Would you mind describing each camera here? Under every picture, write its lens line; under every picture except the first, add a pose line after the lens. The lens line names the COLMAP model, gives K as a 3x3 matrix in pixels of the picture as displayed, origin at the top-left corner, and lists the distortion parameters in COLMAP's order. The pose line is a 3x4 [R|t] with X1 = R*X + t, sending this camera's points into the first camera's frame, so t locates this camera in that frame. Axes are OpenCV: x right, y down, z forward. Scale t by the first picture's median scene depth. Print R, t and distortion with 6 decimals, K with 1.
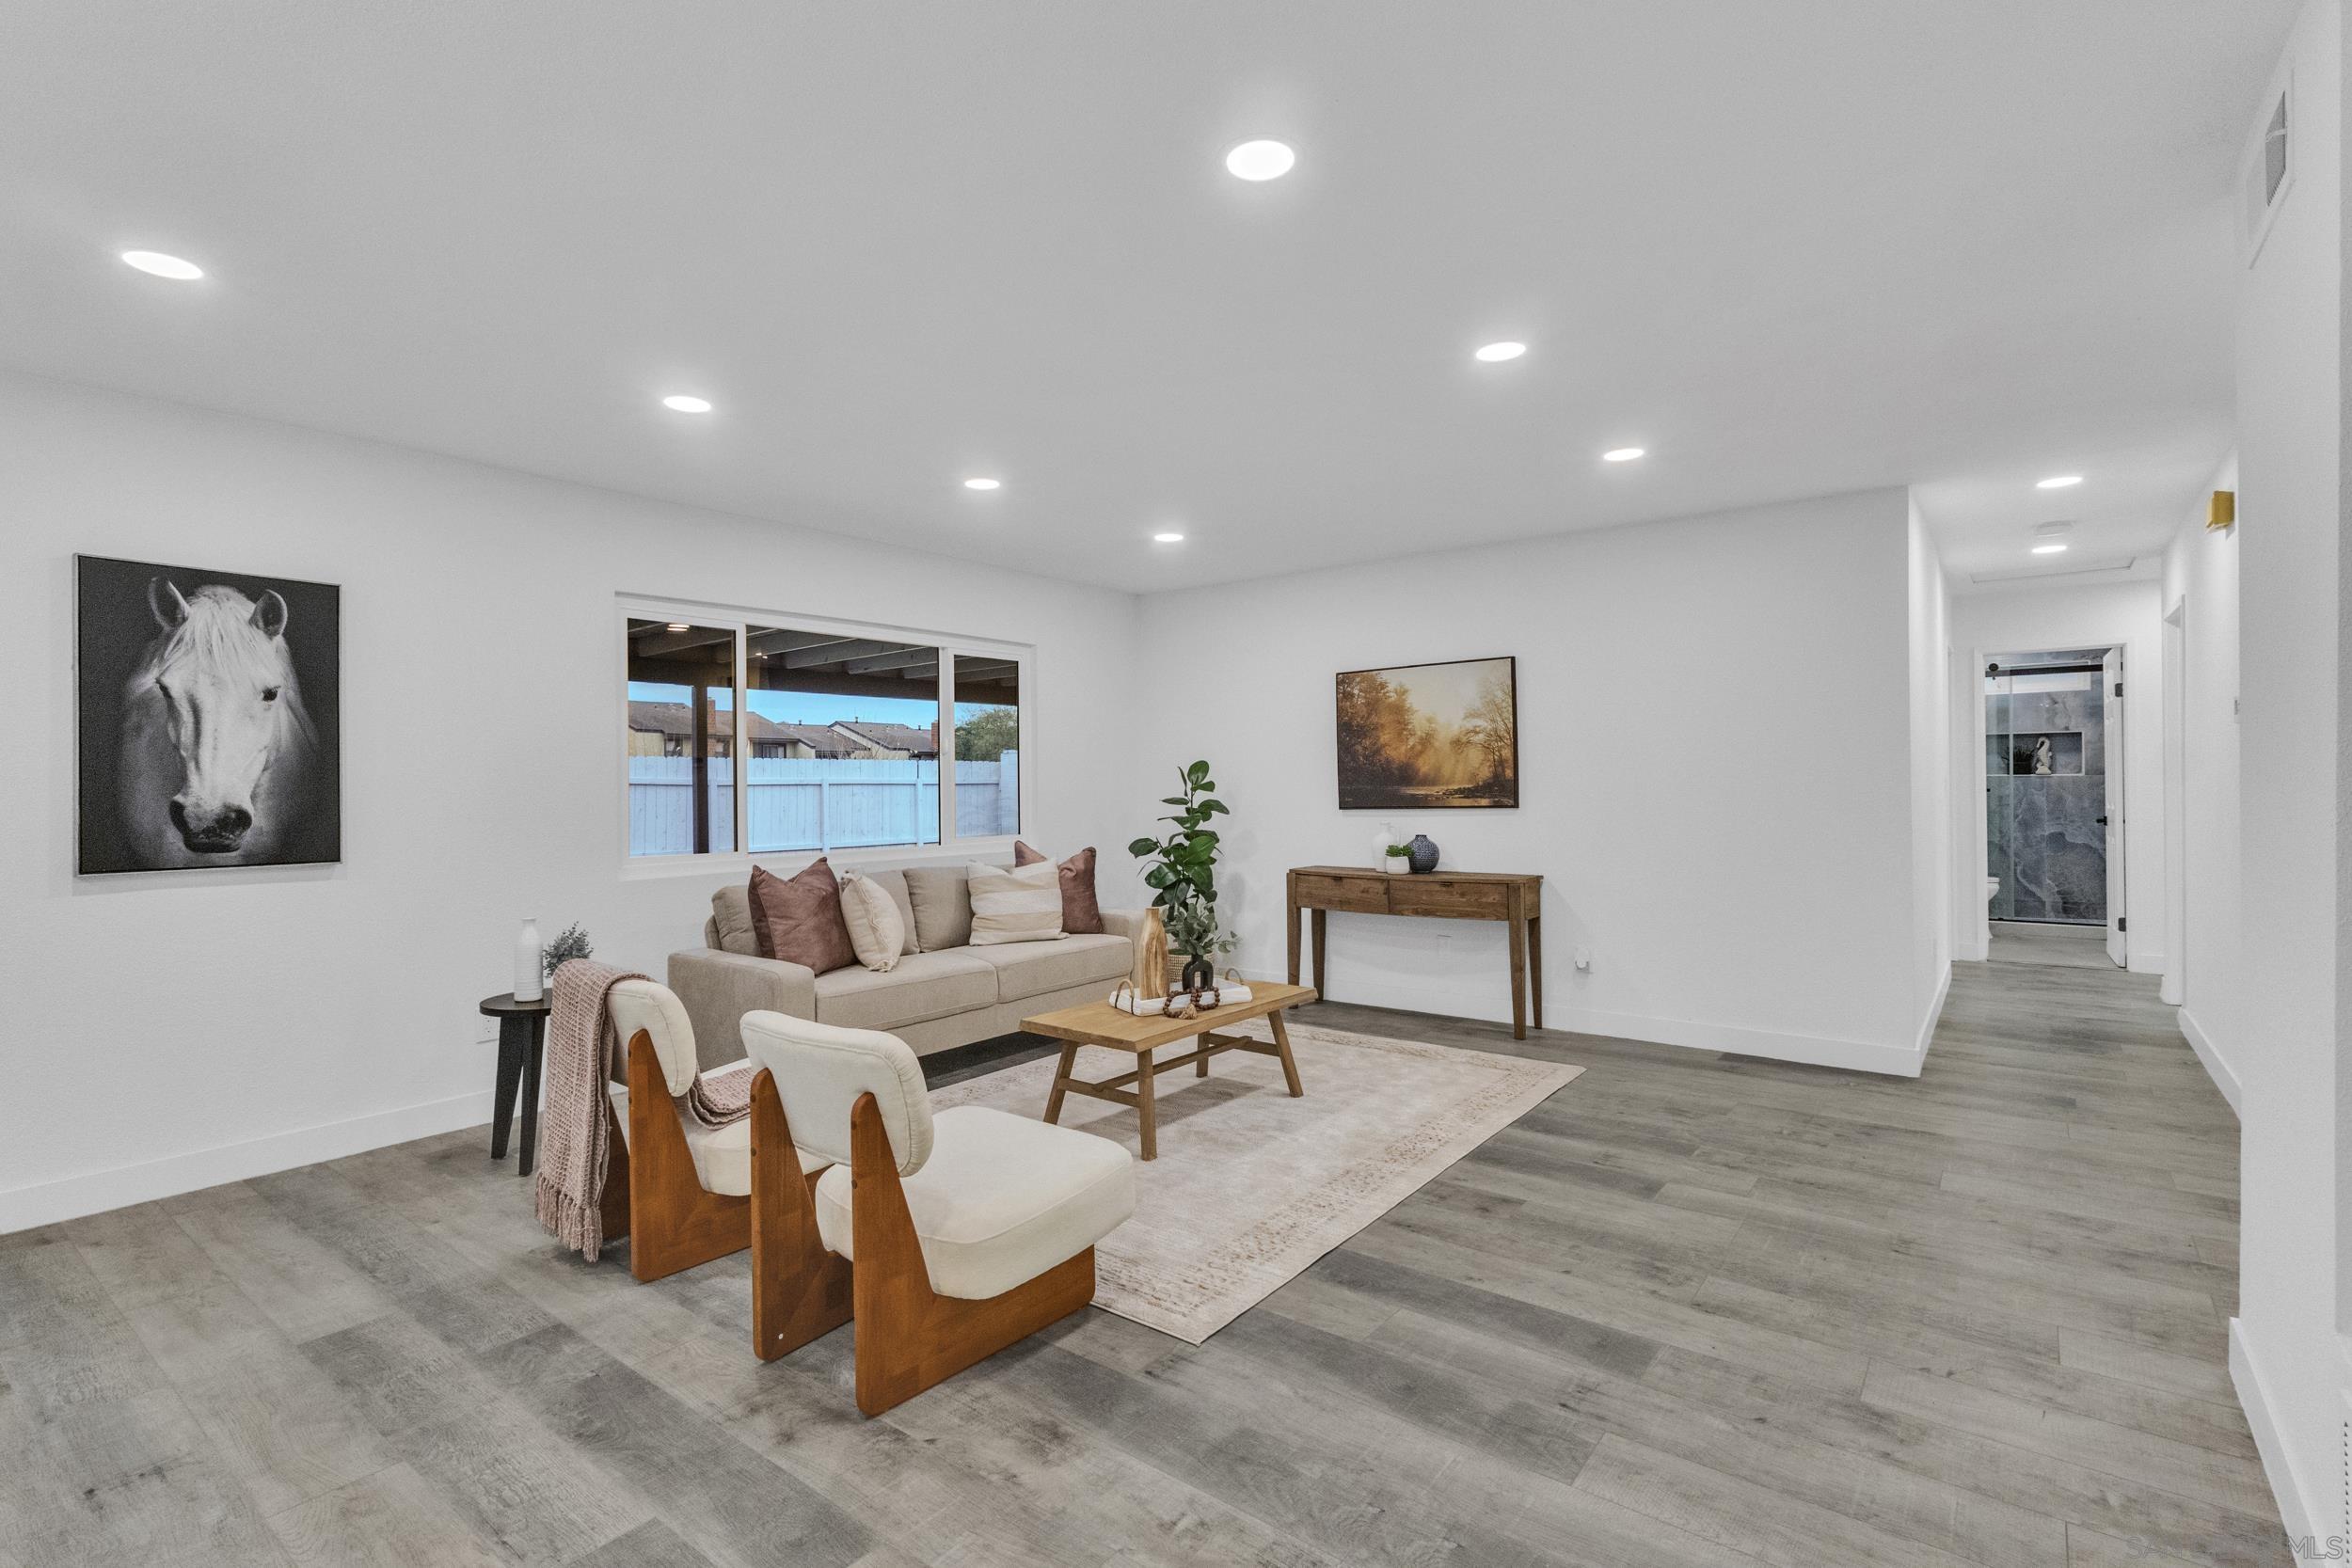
lens RADIAL K [[1089.3, 0, 1176.0], [0, 1089.3, 784.0], [0, 0, 1]] dist [-0.001207, 0.000604]
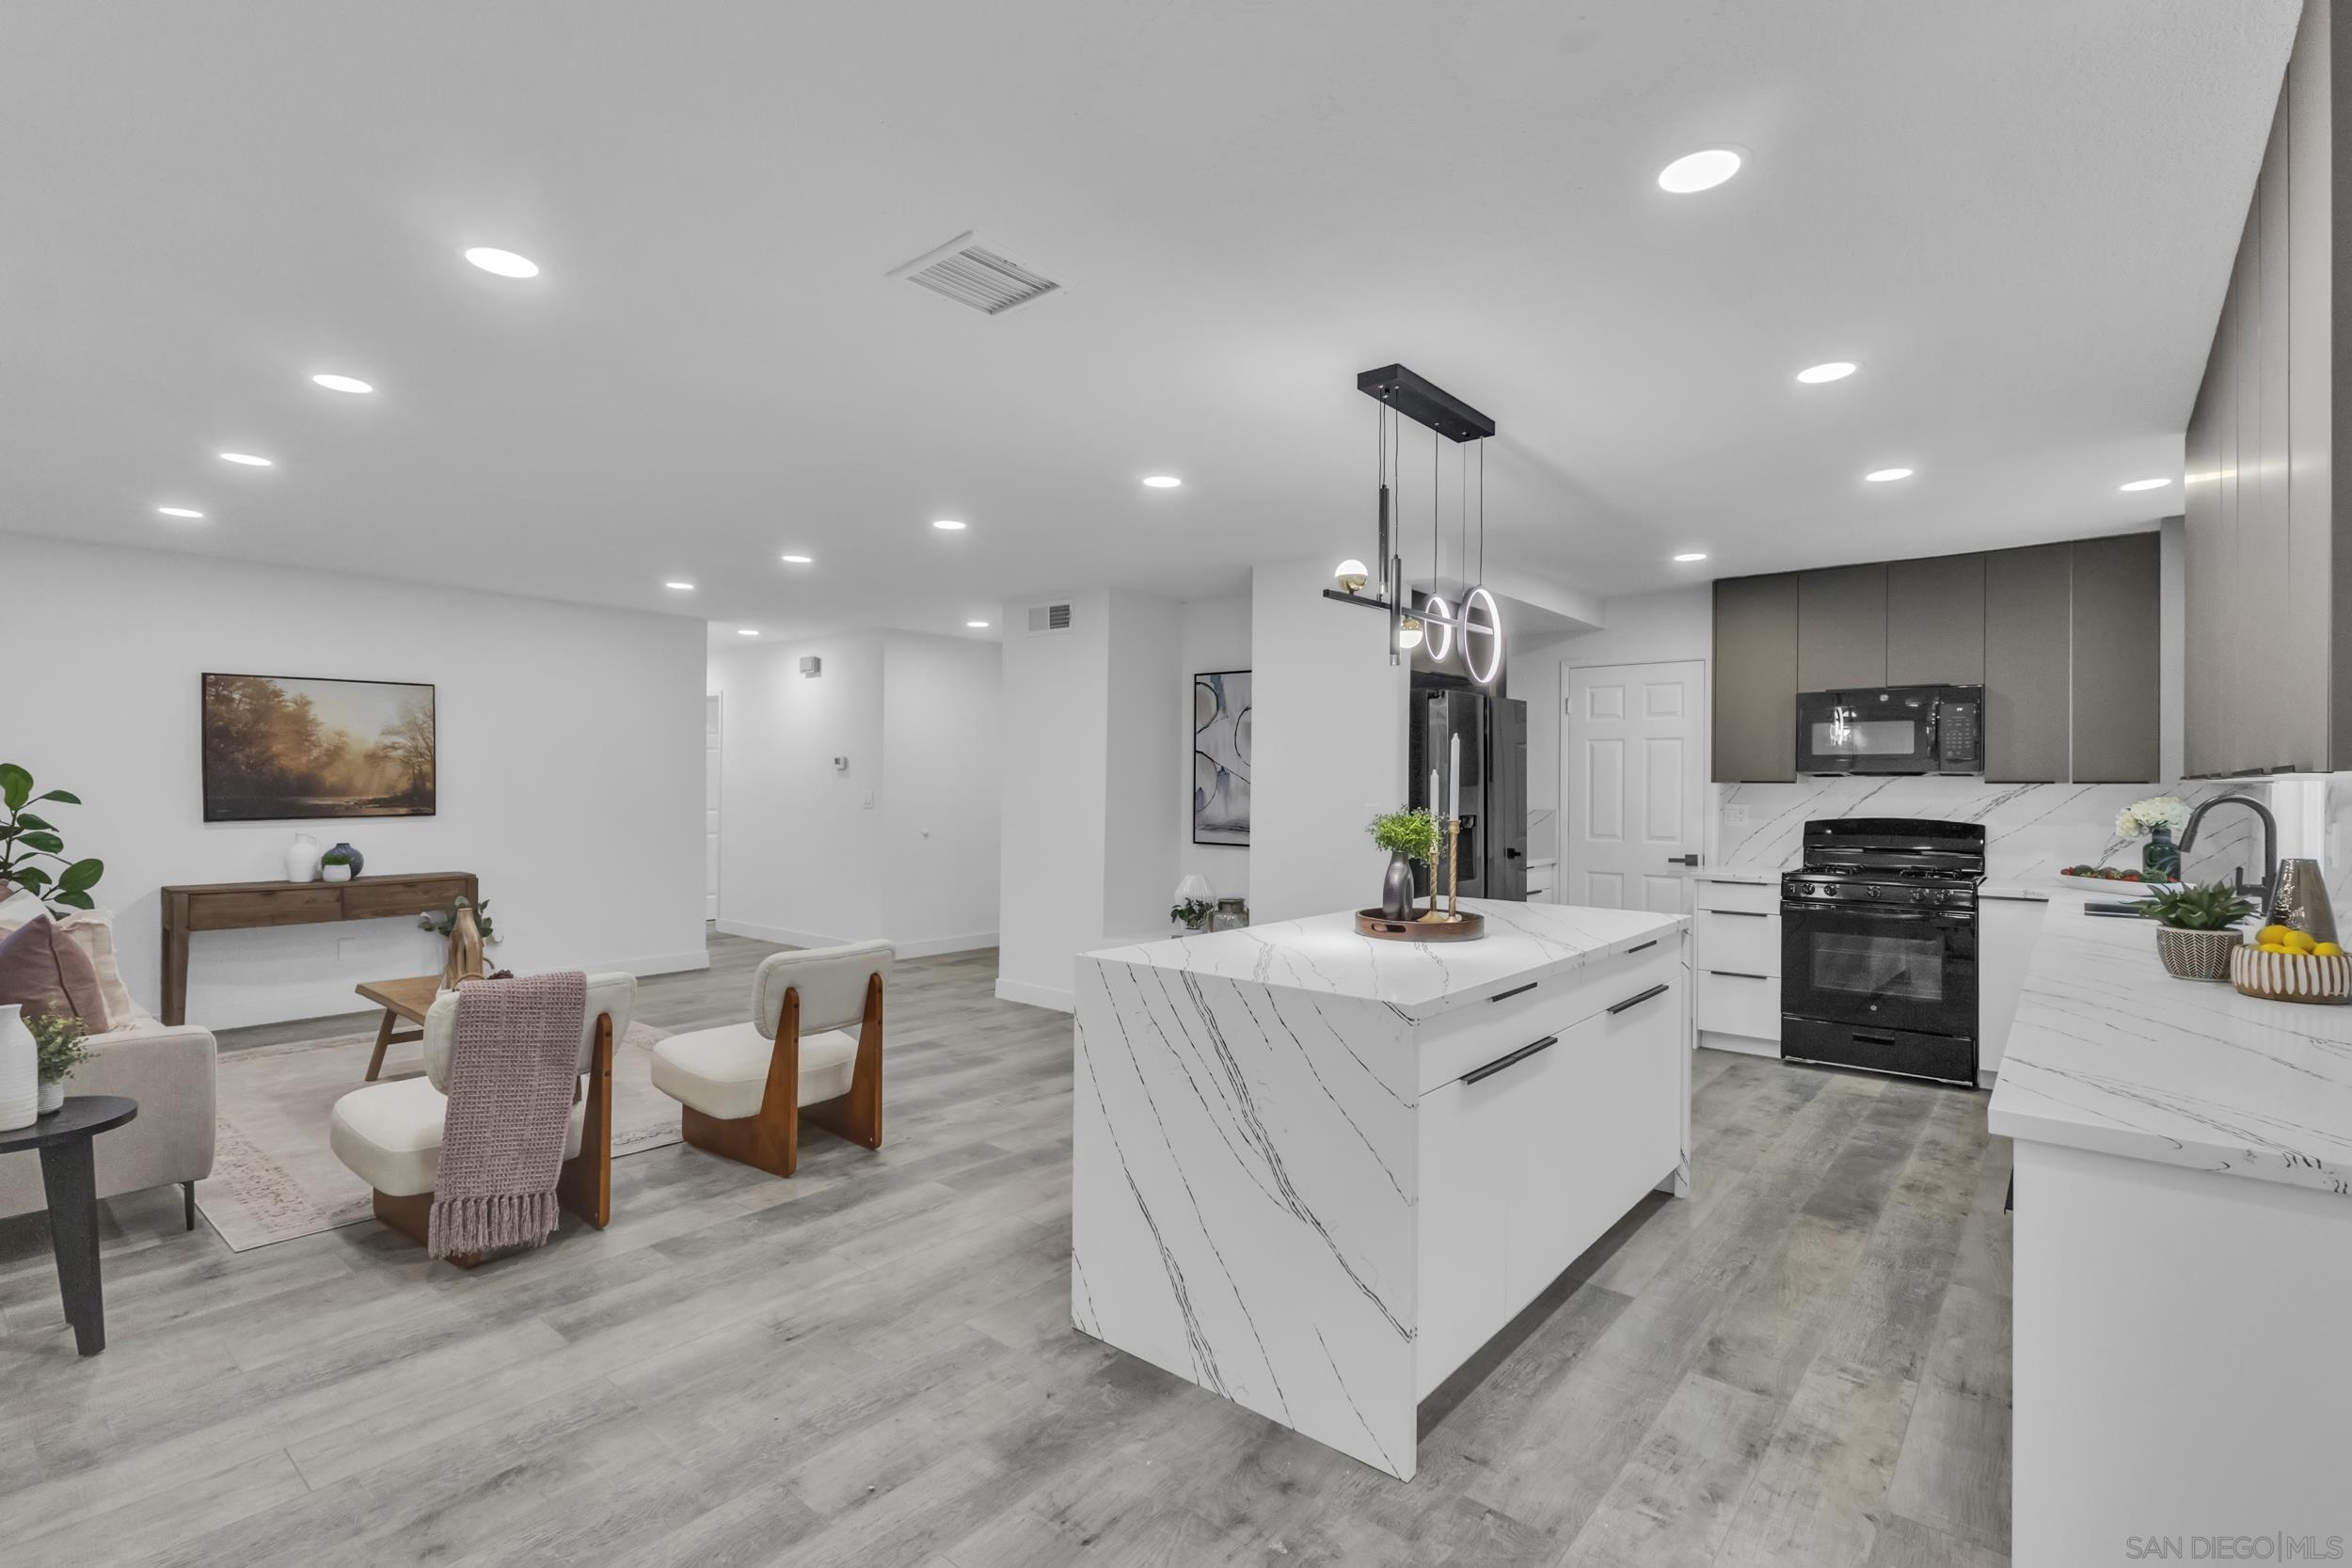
lens RADIAL K [[1089.3, 0, 1176.0], [0, 1089.3, 784.0], [0, 0, 1]] dist [-0.001207, 0.000604]
pose [[0.039288, 0.005747, 0.999211, -0.802227], [-0.009589, 0.999940, -0.005374, -0.012635], [-0.999182, -0.009370, 0.039341, 0.162054]]
